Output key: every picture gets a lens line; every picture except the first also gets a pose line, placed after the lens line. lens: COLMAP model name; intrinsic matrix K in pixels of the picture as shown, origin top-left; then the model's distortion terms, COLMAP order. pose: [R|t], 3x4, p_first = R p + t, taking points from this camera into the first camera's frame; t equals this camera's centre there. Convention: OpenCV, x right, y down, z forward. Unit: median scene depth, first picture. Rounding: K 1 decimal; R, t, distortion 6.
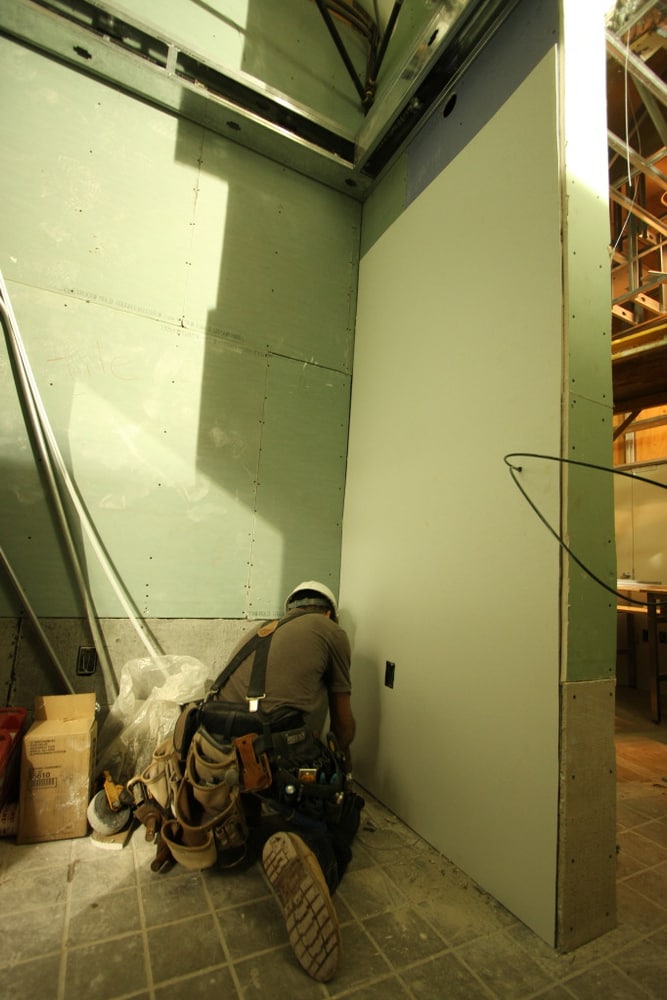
lens RADIAL K [[464.8, 0, 337.3], [0, 464.8, 501.2], [0, 0, 1]] dist [-0.018222, 0.004295]
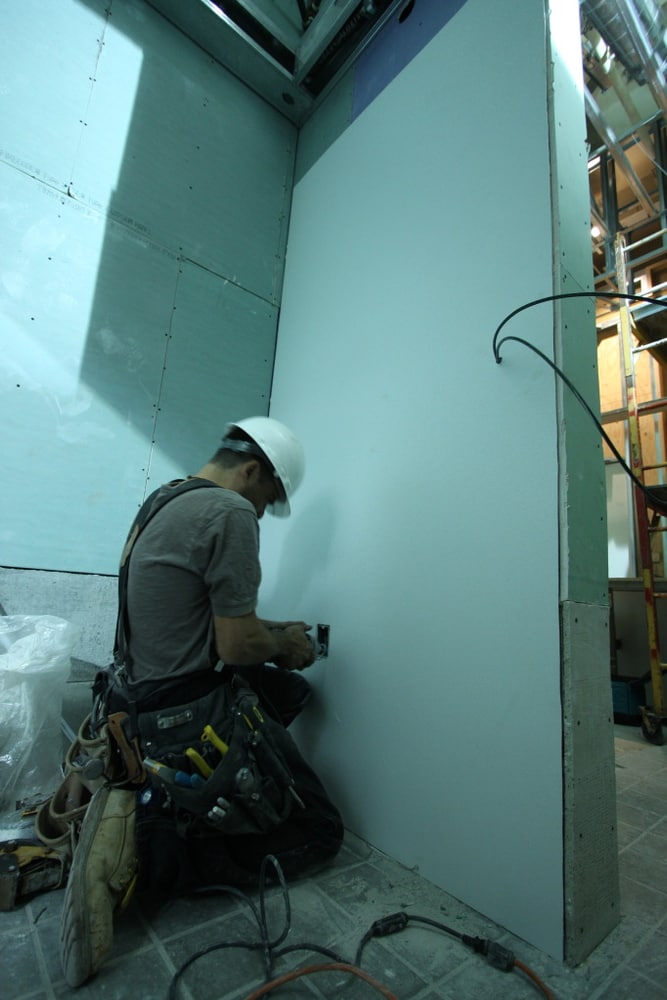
lens RADIAL K [[464.8, 0, 337.2], [0, 464.8, 504.2], [0, 0, 1]] dist [-0.018222, 0.004295]
pose [[0.976279, 0.047456, 0.211250, -0.039145], [-0.035999, 0.997682, -0.057755, 0.191431], [-0.213501, 0.048780, 0.975724, 0.206777]]
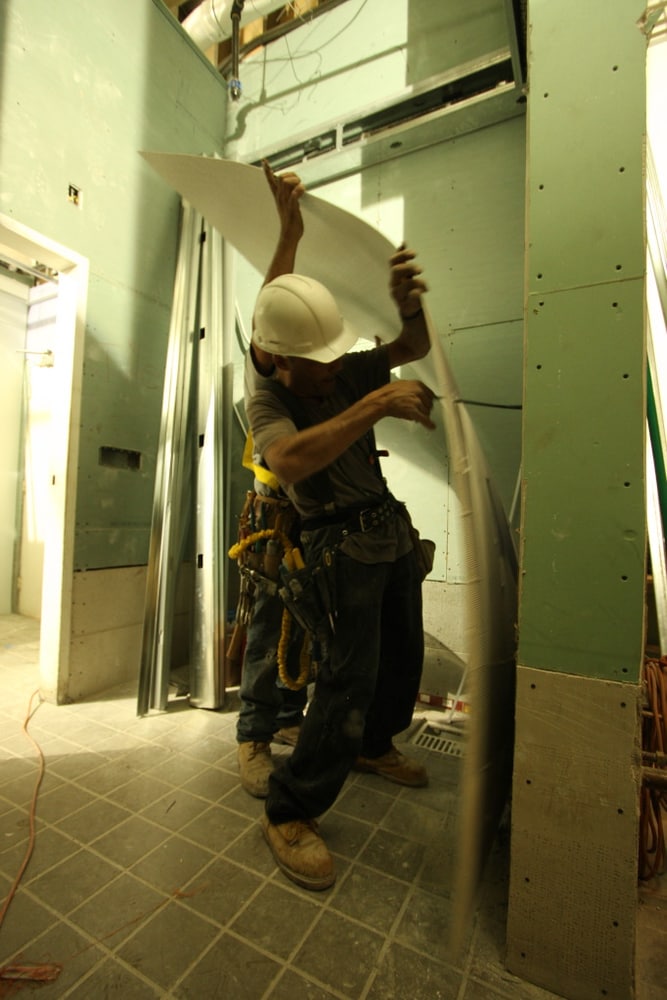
lens RADIAL K [[464.8, 0, 336.6], [0, 464.8, 501.4], [0, 0, 1]] dist [-0.018222, 0.004295]
pose [[0.568319, -0.075324, -0.819353, 0.664520], [0.113957, 0.993410, -0.012282, 0.053550], [0.814879, -0.086391, 0.573158, 0.198076]]
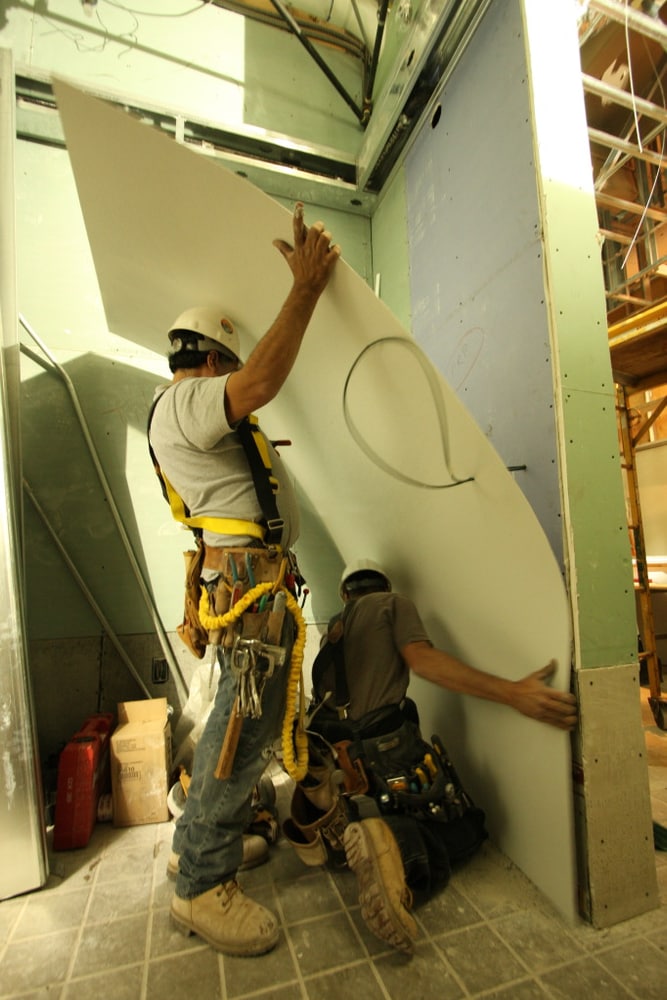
lens RADIAL K [[464.8, 0, 337.5], [0, 464.8, 500.1], [0, 0, 1]] dist [-0.018222, 0.004295]
pose [[0.984373, -0.100563, -0.144558, 0.097103], [0.100722, 0.994895, -0.006234, -0.022542], [0.144447, -0.008424, 0.989477, -0.065966]]
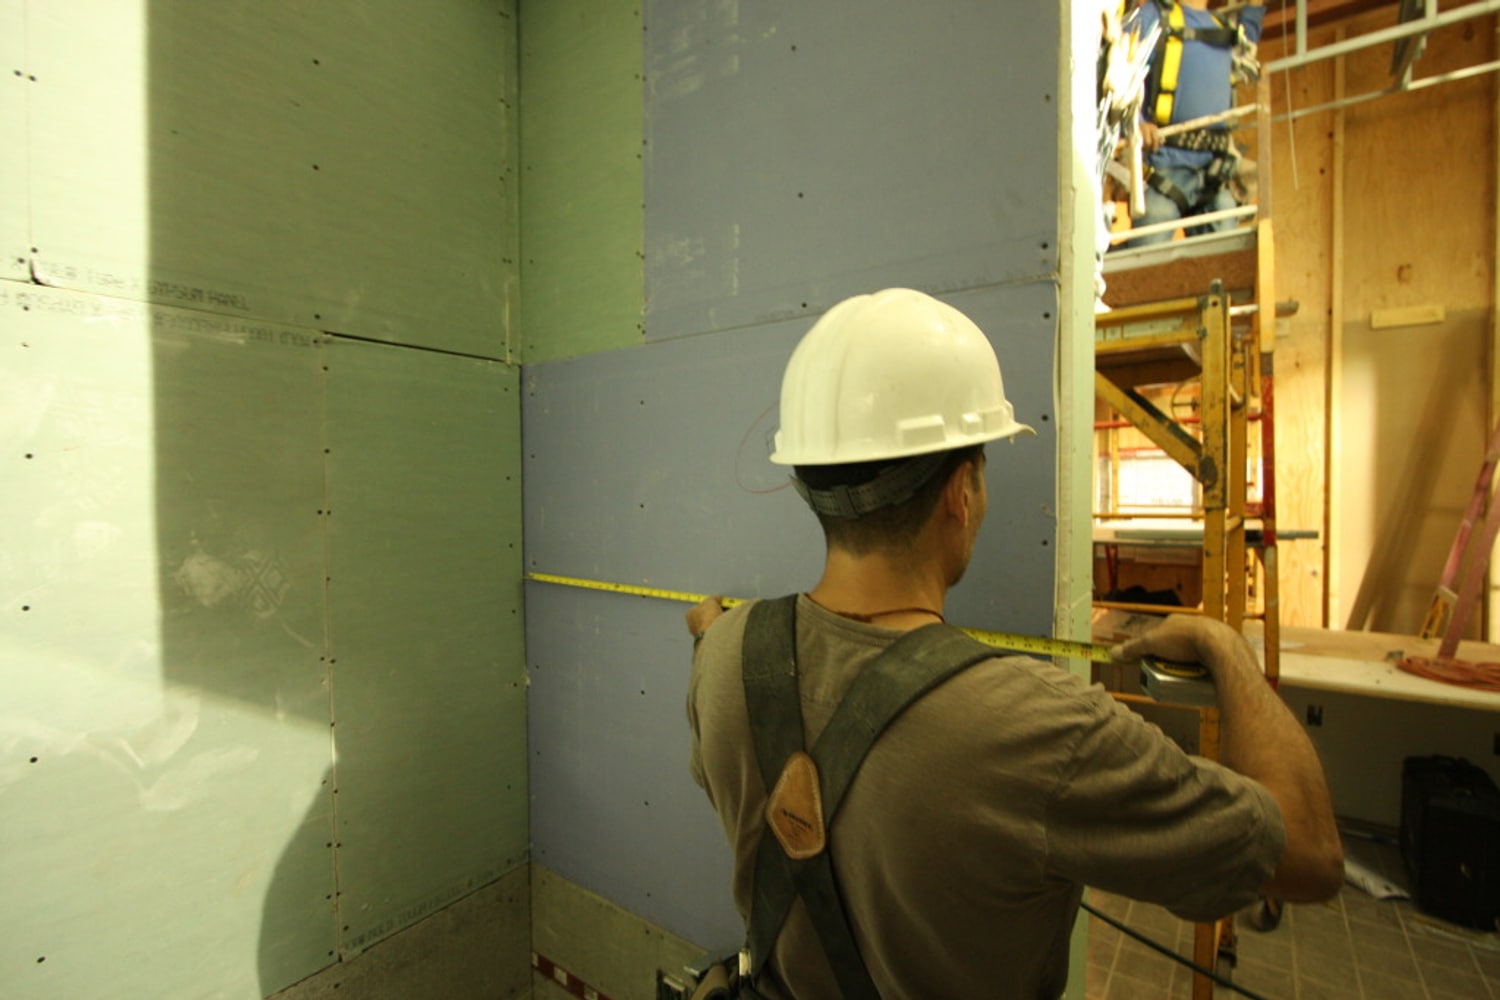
lens RADIAL K [[697.2, 0, 742.1], [0, 697.2, 499.5], [0, 0, 1]] dist [-0.018222, 0.004295]
pose [[0.893059, -0.078210, 0.443091, -0.124663], [0.001209, 0.985191, 0.171459, -0.351729], [-0.449939, -0.152587, 0.879928, 0.349553]]
